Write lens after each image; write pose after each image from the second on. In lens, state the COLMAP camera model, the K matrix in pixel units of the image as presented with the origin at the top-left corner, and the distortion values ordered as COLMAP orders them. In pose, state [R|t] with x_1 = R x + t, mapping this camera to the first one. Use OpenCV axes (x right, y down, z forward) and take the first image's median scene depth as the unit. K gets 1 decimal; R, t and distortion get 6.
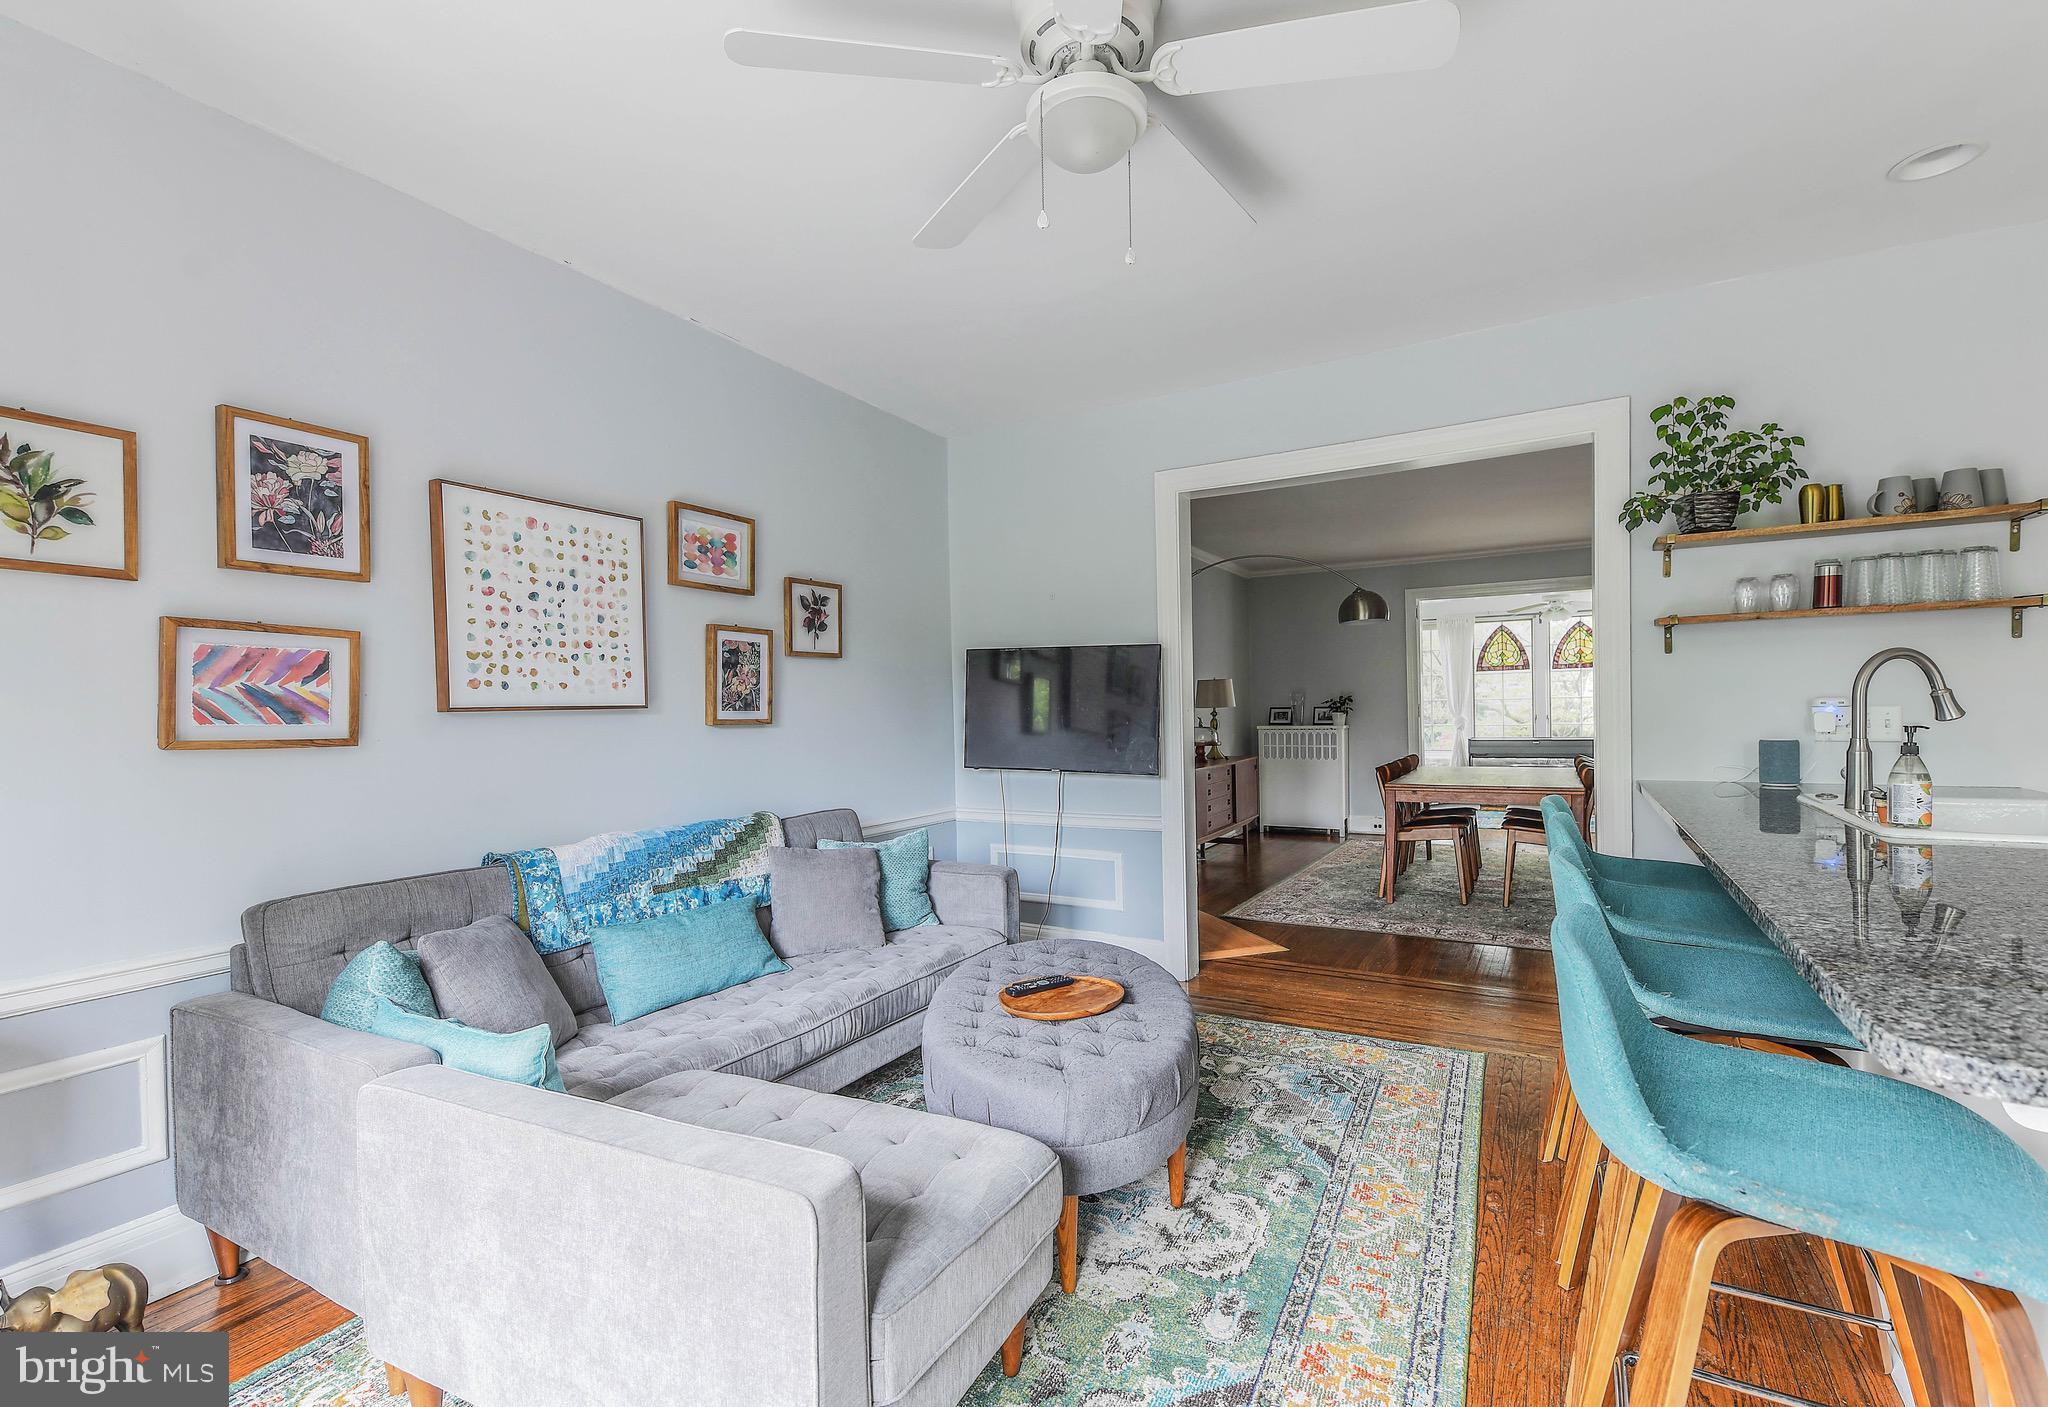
lens RADIAL K [[915.2, 0, 1044.2], [0, 915.2, 726.7], [0, 0, 1]] dist [0.023084, -0.003327]
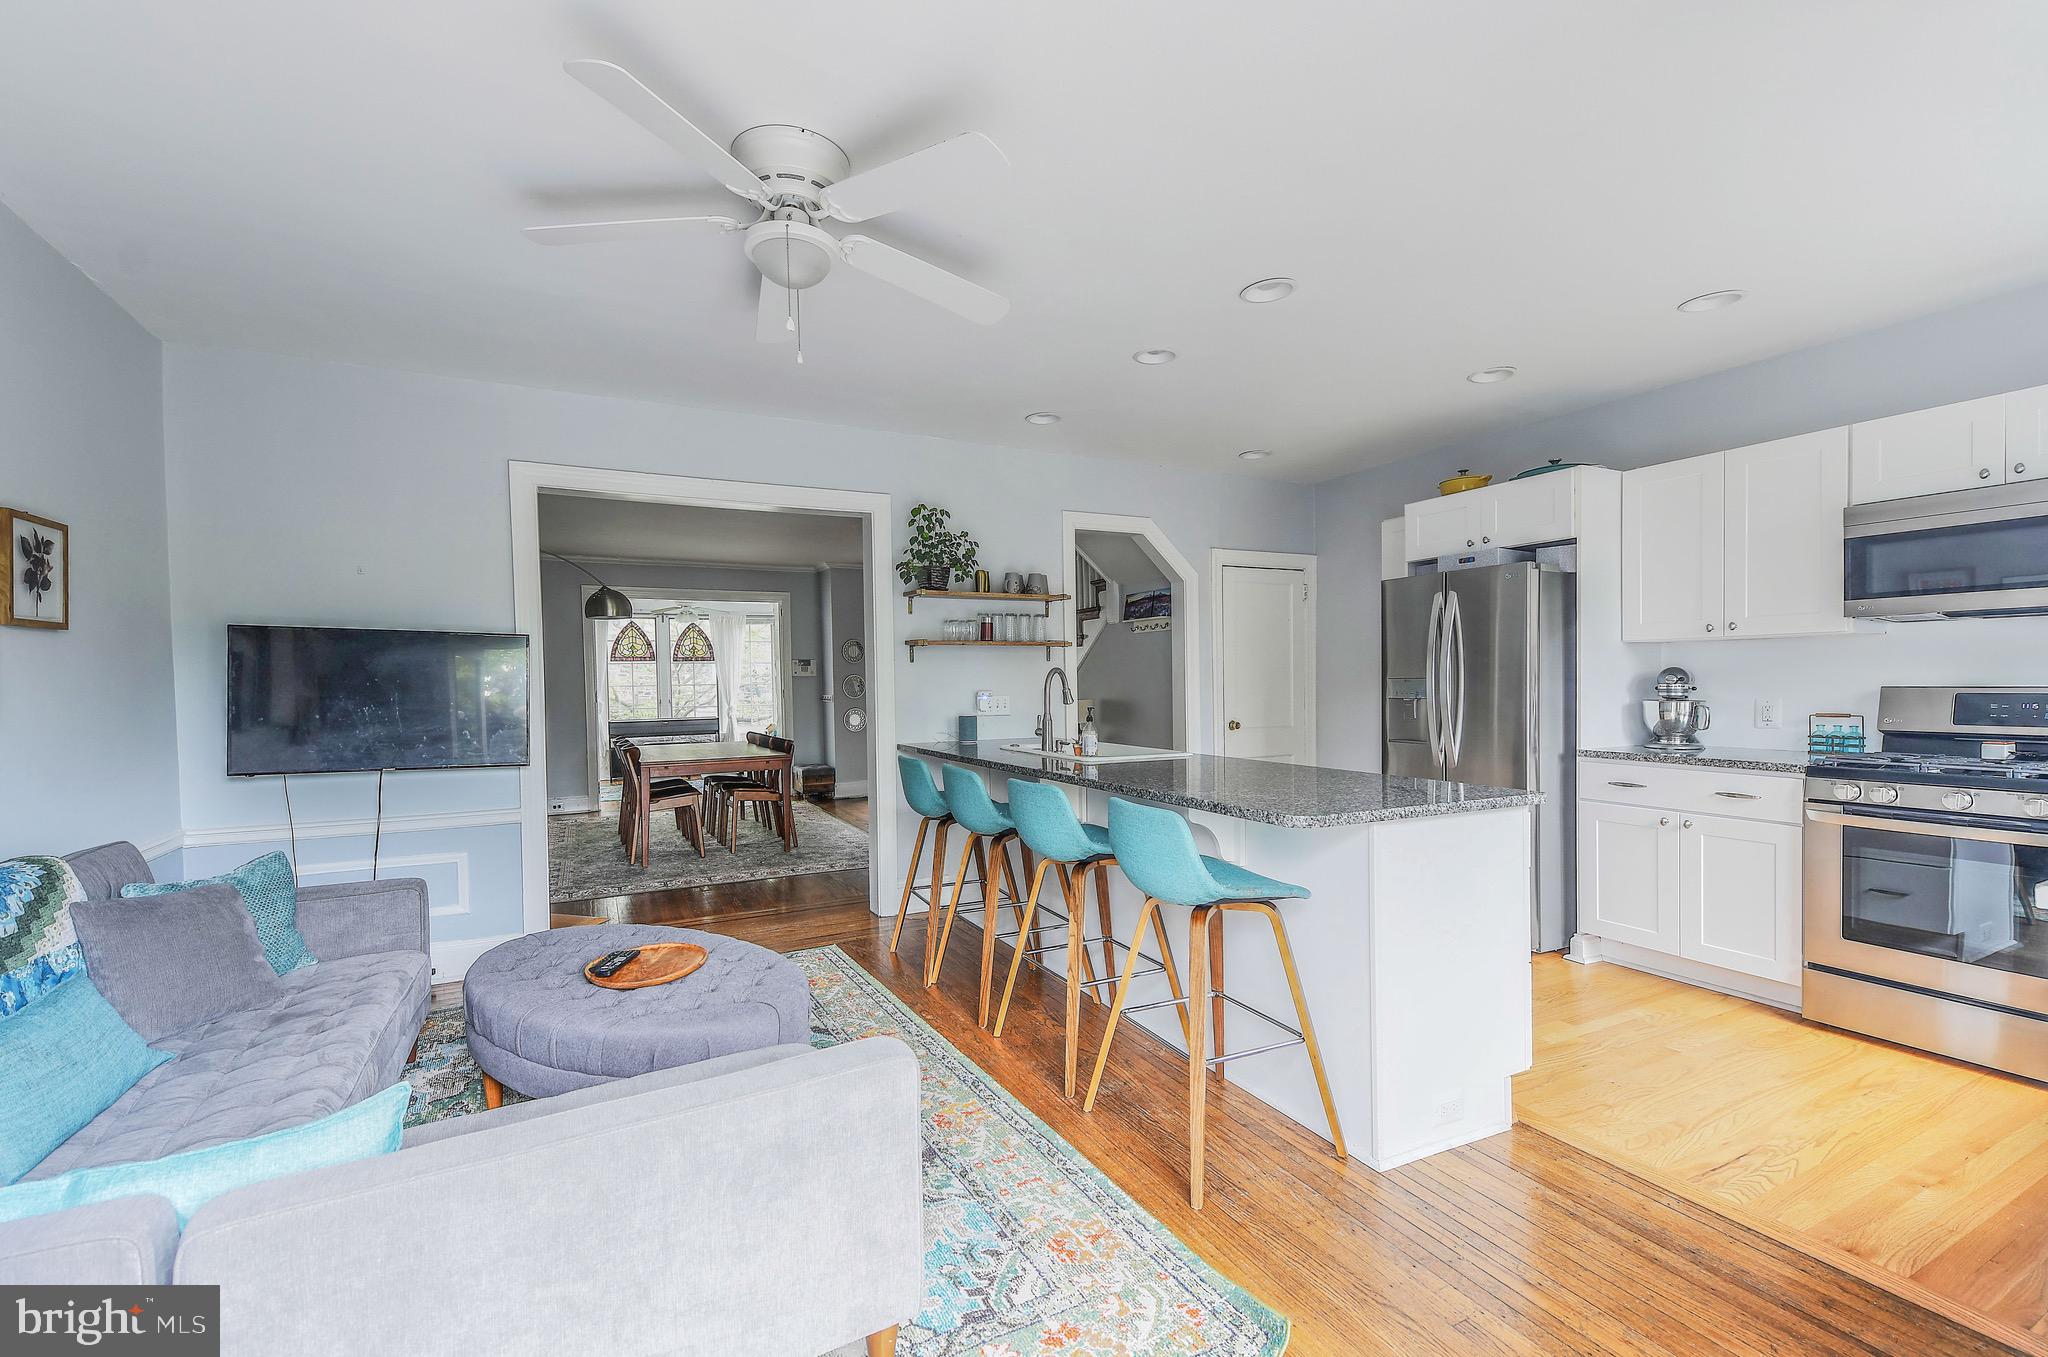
lens RADIAL K [[856.6, 0, 999.9], [0, 856.6, 699.5], [0, 0, 1]] dist [0.019813, -0.000705]
pose [[0.570694, -0.007485, 0.821129, -0.498976], [0.016674, 0.999858, -0.002474, -0.011393], [-0.820994, 0.015103, 0.570738, 0.050118]]
